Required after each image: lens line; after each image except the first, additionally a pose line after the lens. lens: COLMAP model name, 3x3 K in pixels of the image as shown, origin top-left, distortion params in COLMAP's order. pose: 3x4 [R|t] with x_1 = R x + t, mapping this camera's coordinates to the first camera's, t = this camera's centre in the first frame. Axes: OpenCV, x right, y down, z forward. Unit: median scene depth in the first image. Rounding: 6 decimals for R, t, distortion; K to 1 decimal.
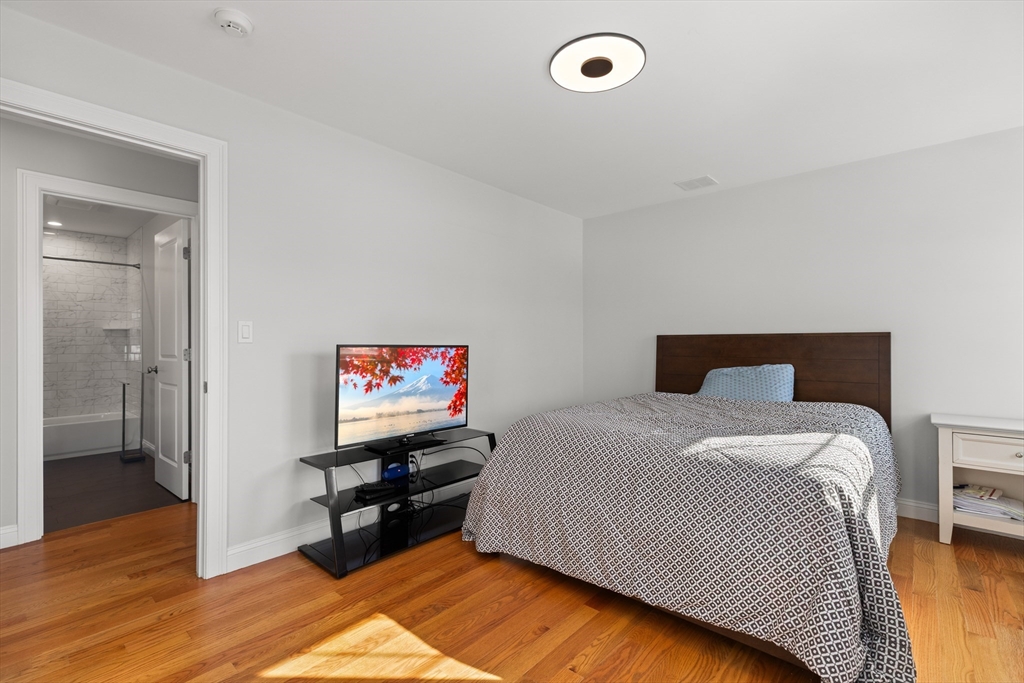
lens RADIAL K [[458.8, 0, 514.6], [0, 458.8, 344.4], [0, 0, 1]] dist [0.002754, 0.000350]
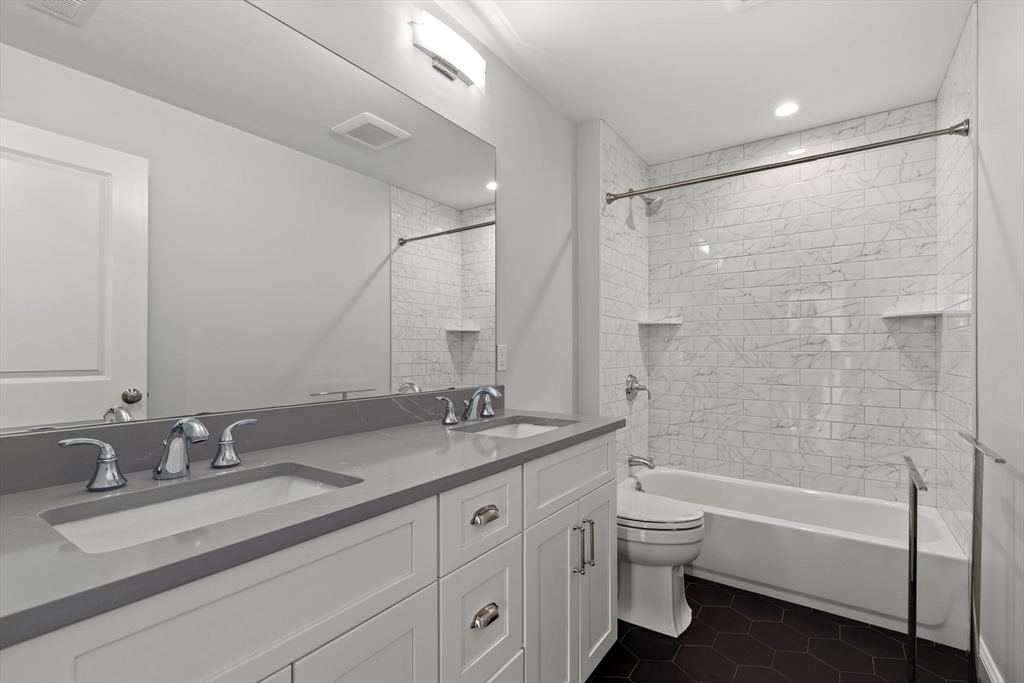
lens RADIAL K [[458.8, 0, 517.6], [0, 458.8, 348.6], [0, 0, 1]] dist [0.002754, 0.000350]
pose [[0.104193, -0.000731, -0.994557, -0.491240], [-0.001625, 0.999998, -0.000905, -0.000627], [0.994556, 0.001710, 0.104192, 0.607853]]
